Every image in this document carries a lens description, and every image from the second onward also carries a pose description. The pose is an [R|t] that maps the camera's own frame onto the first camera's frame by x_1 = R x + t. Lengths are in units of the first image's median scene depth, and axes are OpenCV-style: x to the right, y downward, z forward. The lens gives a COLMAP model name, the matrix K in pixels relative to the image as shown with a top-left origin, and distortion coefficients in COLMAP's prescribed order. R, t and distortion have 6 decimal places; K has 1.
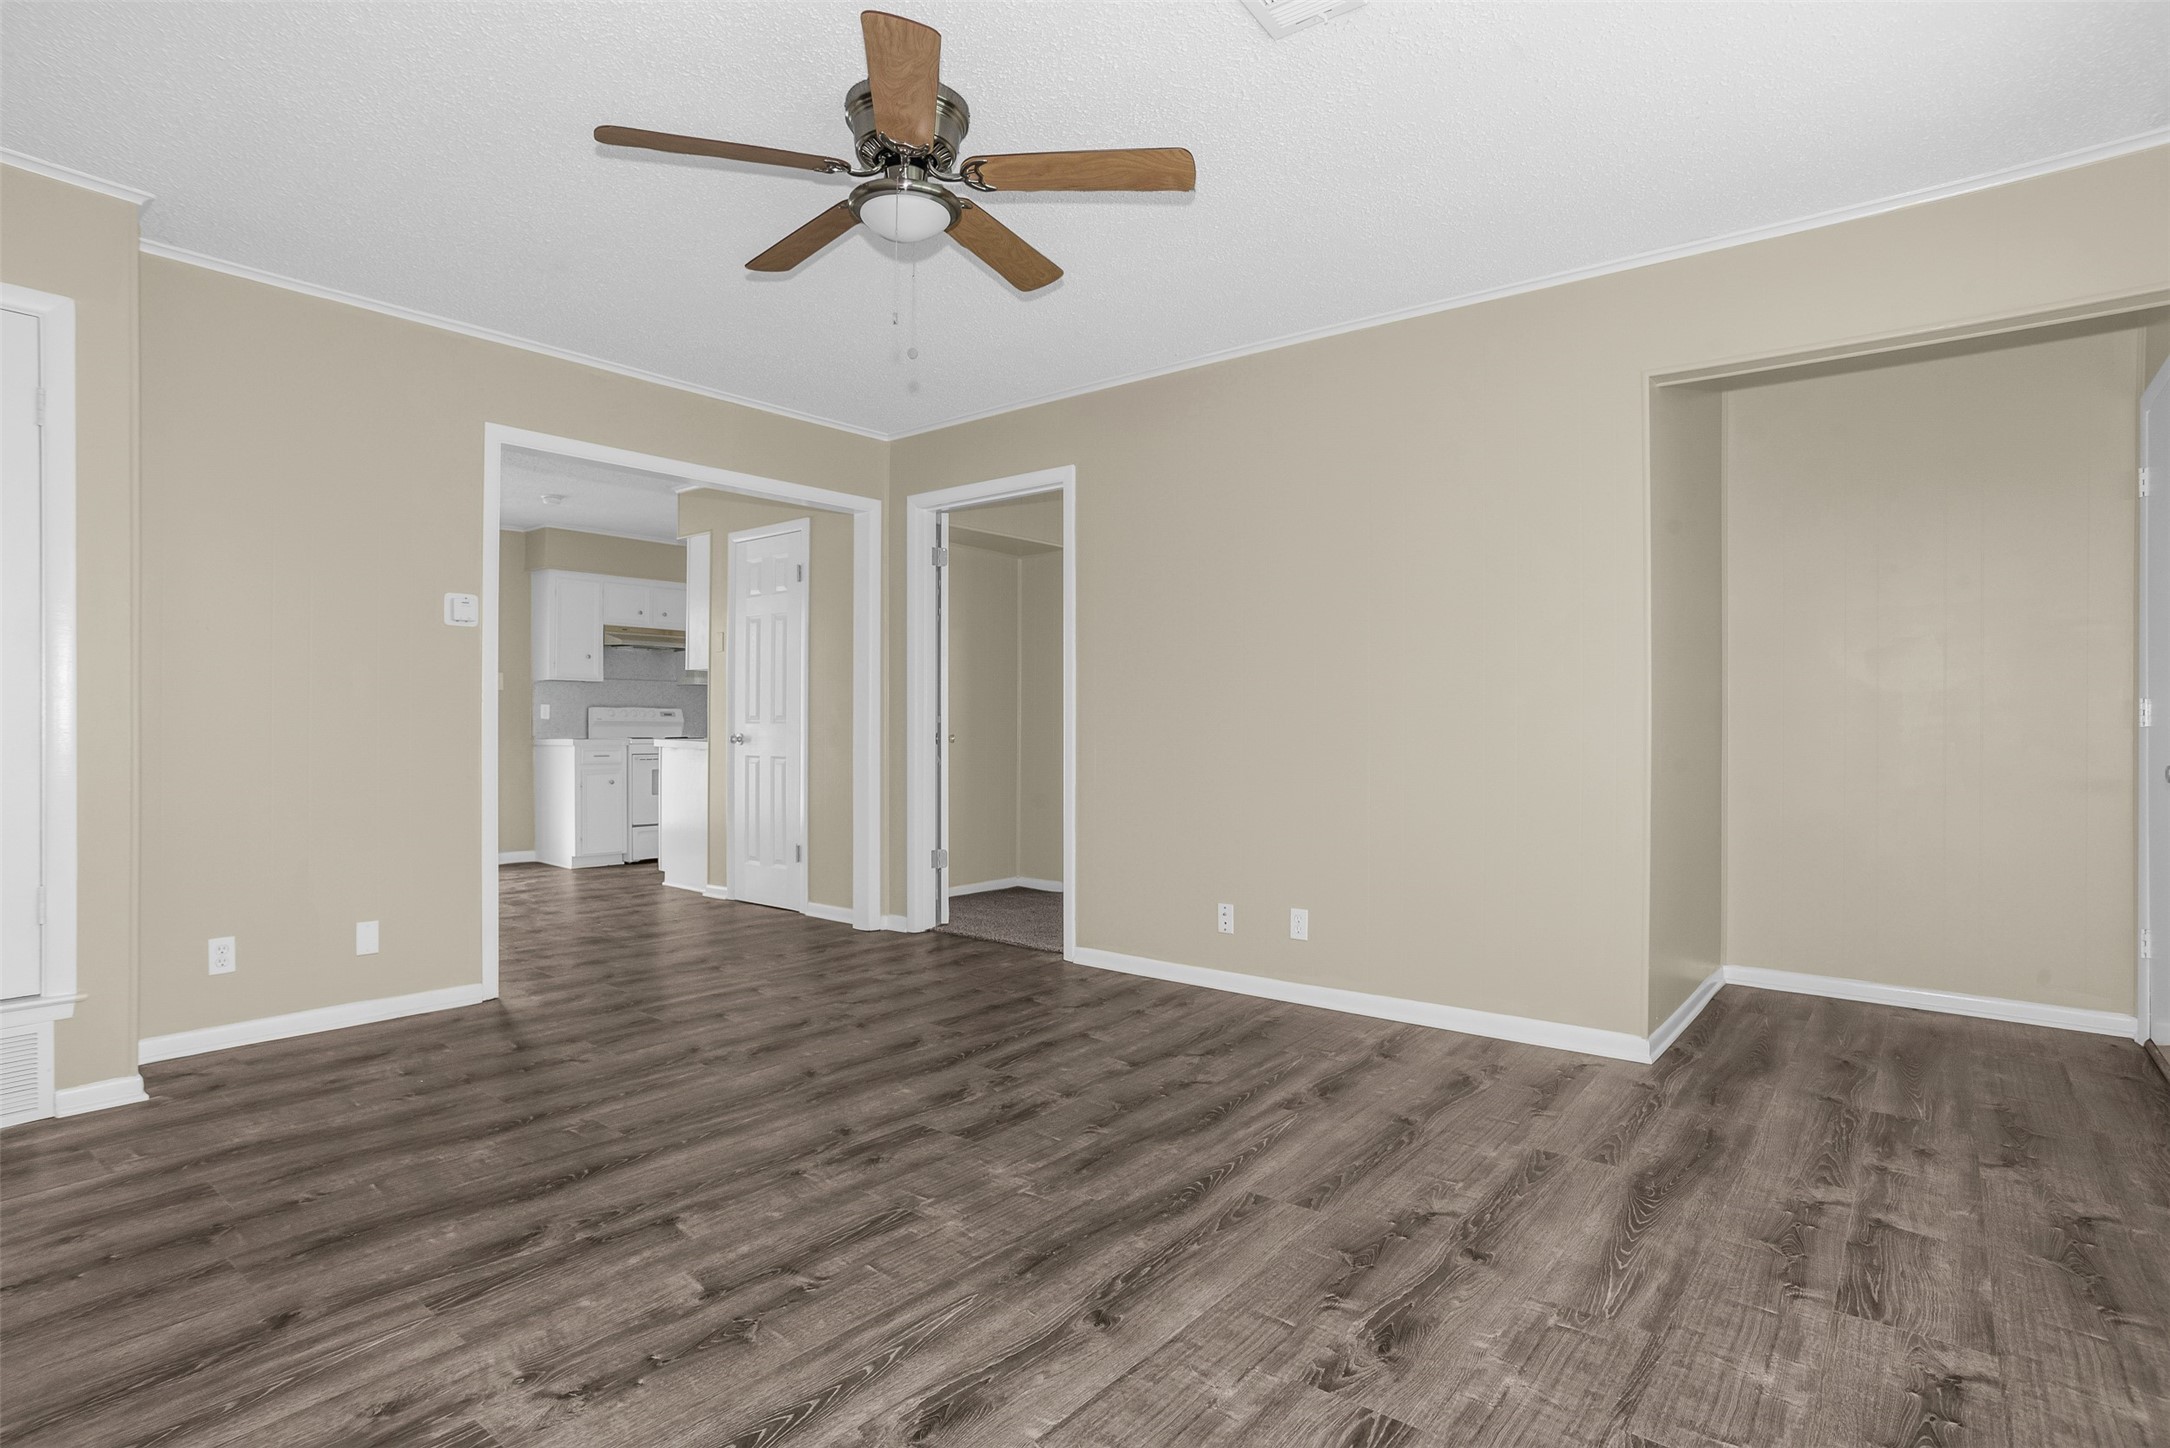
lens RADIAL K [[1105.3, 0, 1084.3], [0, 1105.3, 730.0], [0, 0, 1]] dist [-0.086416, 0.050403]
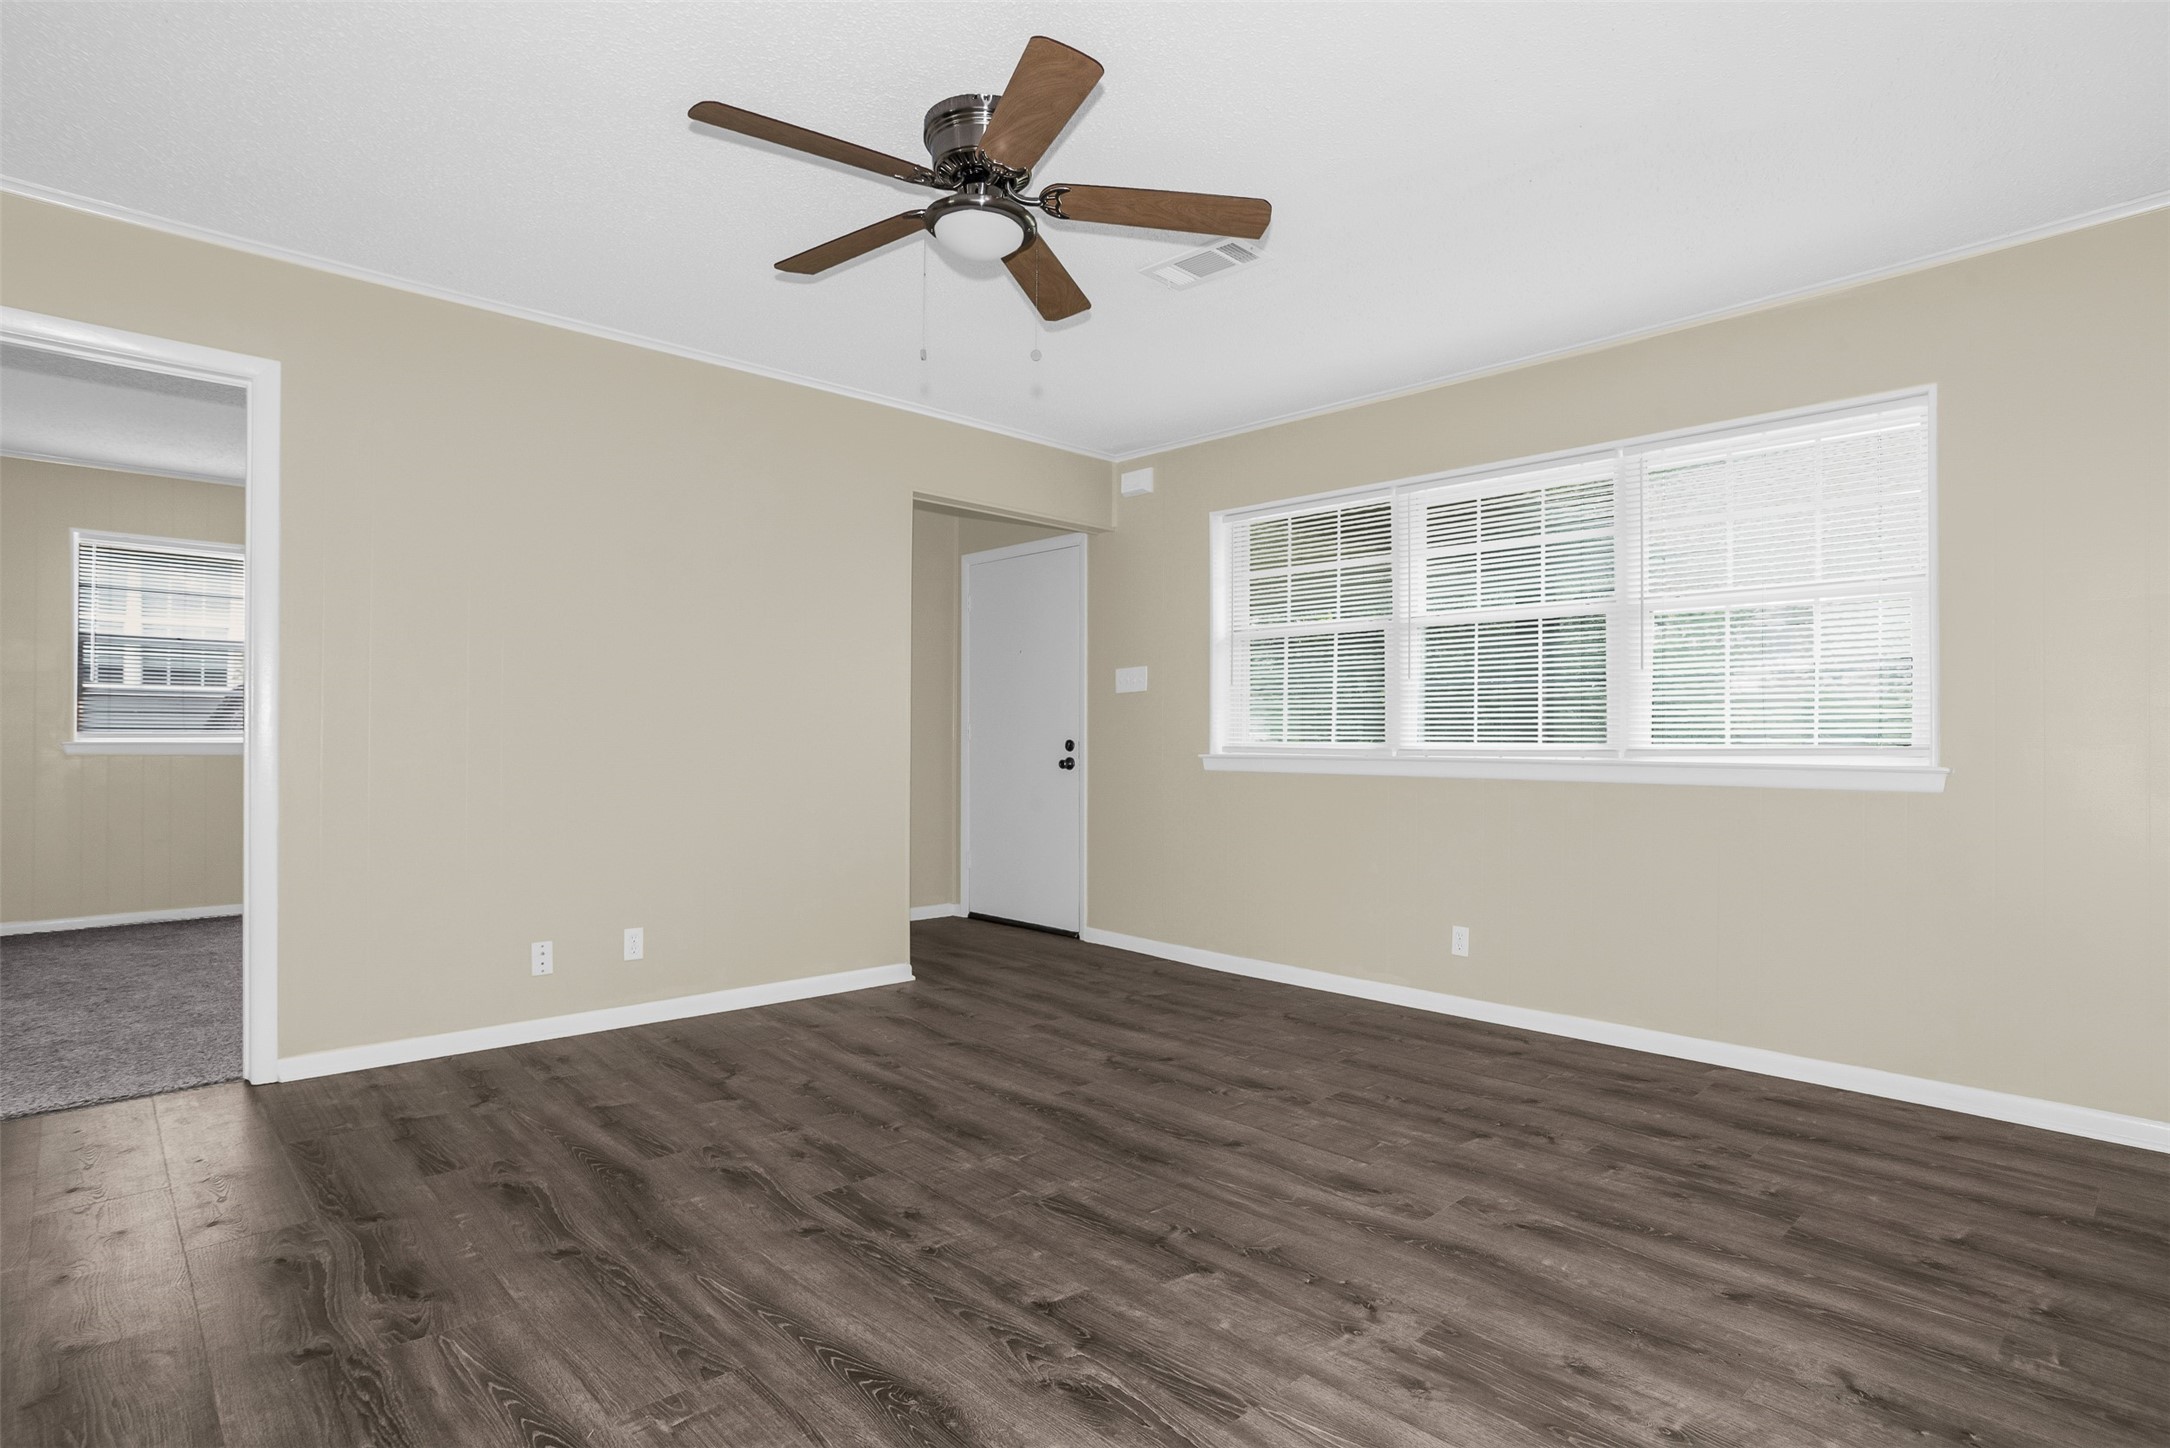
lens RADIAL K [[1105.3, 0, 1084.3], [0, 1105.3, 730.0], [0, 0, 1]] dist [-0.086416, 0.050403]
pose [[0.133311, 0.006097, 0.991056, -1.120013], [0.000550, 0.999980, -0.006226, -0.011981], [-0.991074, 0.001375, 0.133305, 0.748381]]
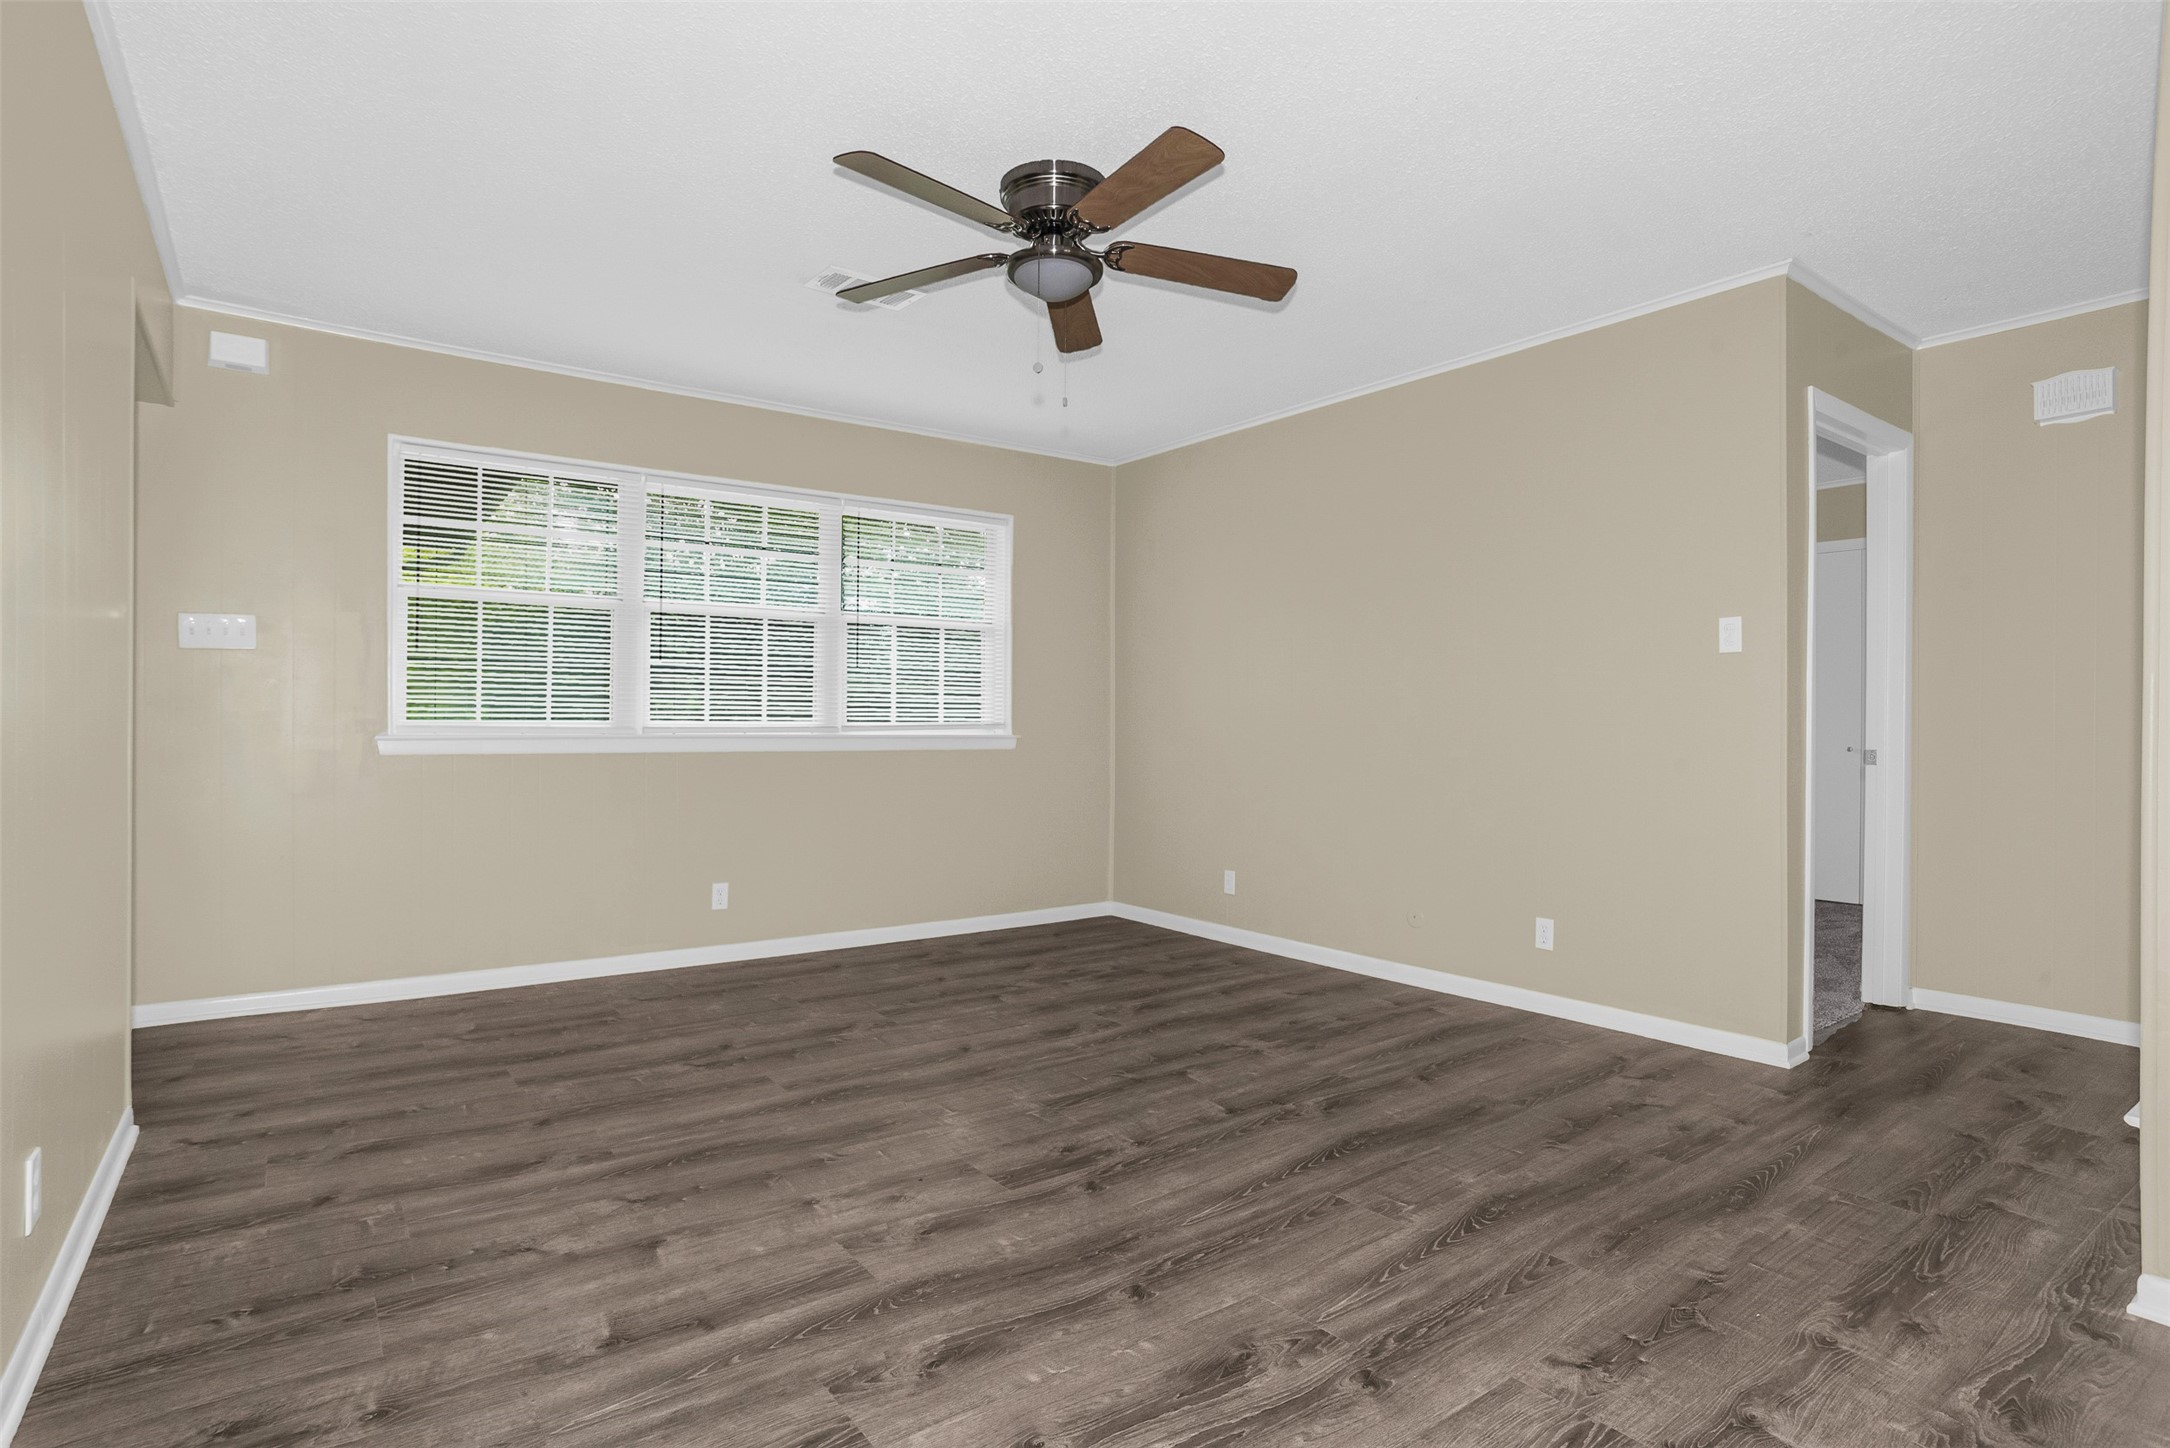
lens RADIAL K [[1105.3, 0, 1084.3], [0, 1105.3, 730.0], [0, 0, 1]] dist [-0.086416, 0.050403]
pose [[-0.968060, -0.012182, 0.250423, -0.474843], [-0.009115, 0.999869, 0.013404, -0.017277], [-0.250553, 0.010693, -0.968044, 2.044745]]
